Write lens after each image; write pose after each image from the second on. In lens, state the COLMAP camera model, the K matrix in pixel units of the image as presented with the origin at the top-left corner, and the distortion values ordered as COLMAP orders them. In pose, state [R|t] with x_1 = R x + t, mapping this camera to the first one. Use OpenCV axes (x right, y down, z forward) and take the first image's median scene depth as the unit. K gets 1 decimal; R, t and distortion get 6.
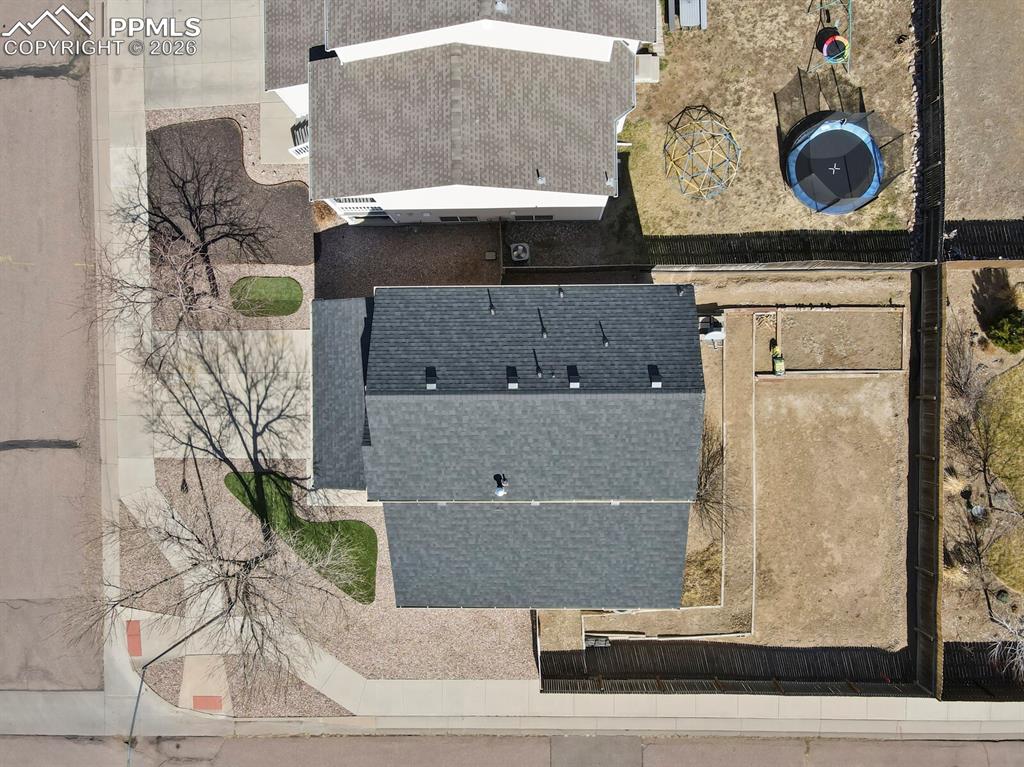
lens RADIAL K [[721.8, 0, 512.3], [0, 721.8, 387.1], [0, 0, 1]] dist [0.035951, -0.004182]
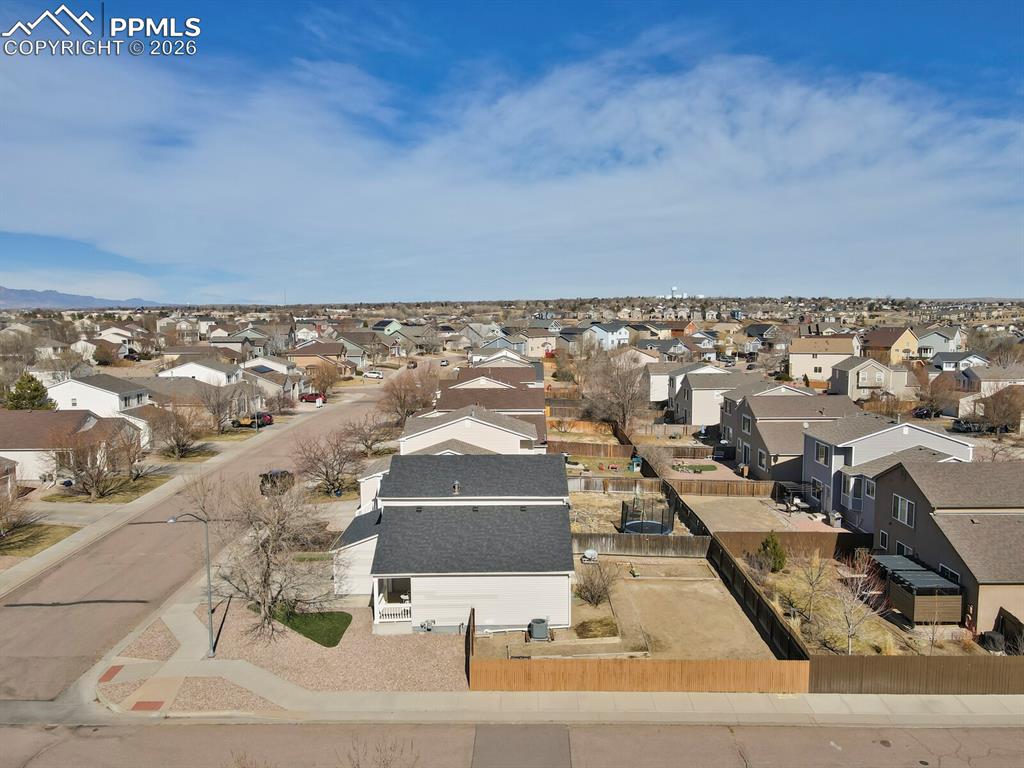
lens RADIAL K [[750.7, 0, 517.7], [0, 750.7, 376.0], [0, 0, 1]] dist [0.013174, -0.001245]
pose [[0.999433, 0.033680, -0.000167, 0.095204], [-0.003123, 0.087734, -0.996139, 1.496037], [-0.033536, 0.995574, 0.087789, 0.435644]]
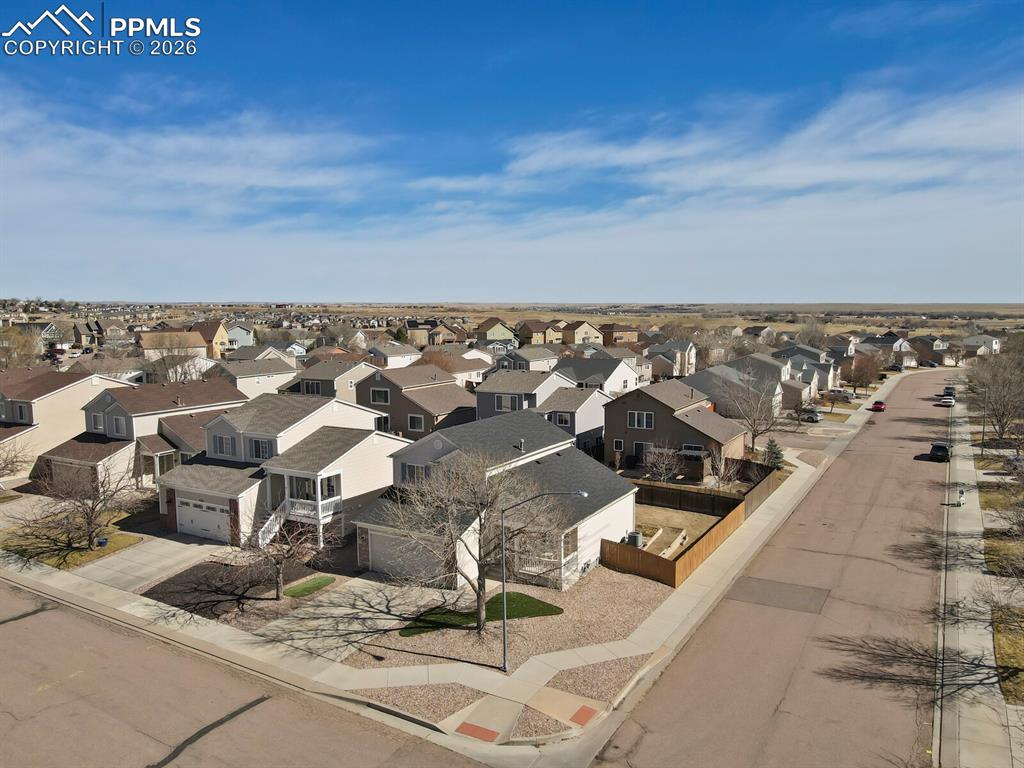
lens RADIAL K [[750.7, 0, 512.6], [0, 750.7, 393.0], [0, 0, 1]] dist [0.013174, -0.001245]
pose [[0.511326, -0.064569, 0.856957, -1.251851], [0.859330, 0.049888, -0.508983, 0.826062], [-0.009887, 0.996665, 0.080995, 0.552479]]
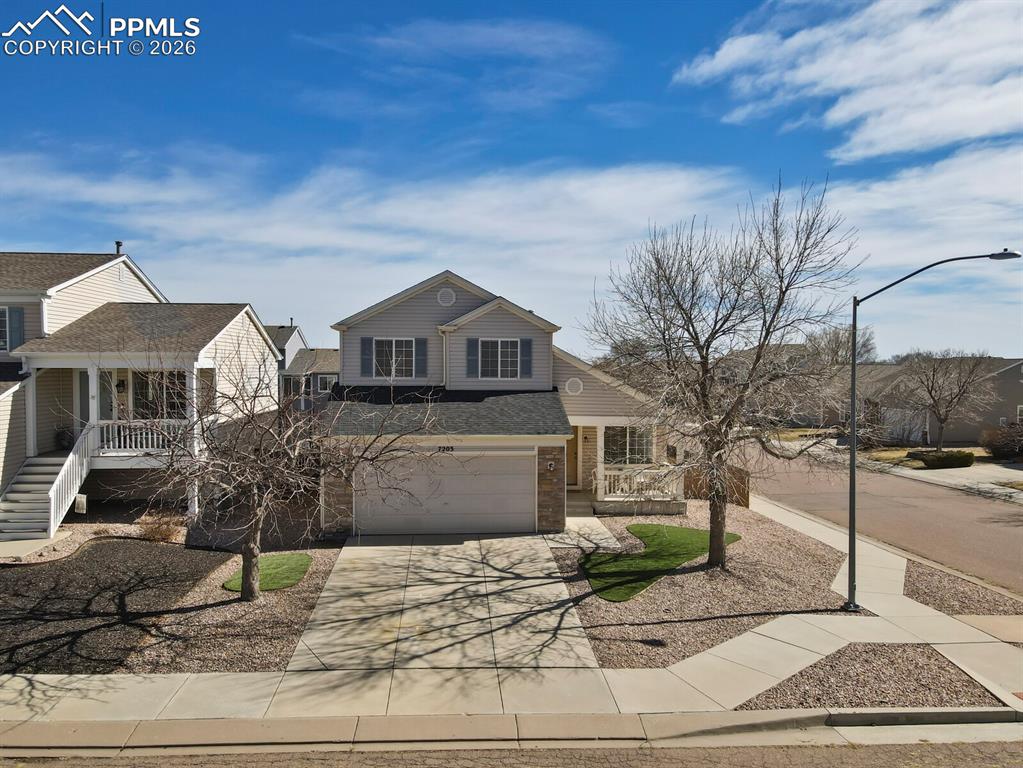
lens RADIAL K [[750.0, 0, 514.2], [0, 750.0, 402.9], [0, 0, 1]] dist [0.013174, -0.001245]
pose [[-0.087581, -0.012660, 0.996077, -0.919758], [0.996155, 0.001019, 0.087601, 0.011471], [-0.002124, 0.999919, 0.012522, 0.858980]]
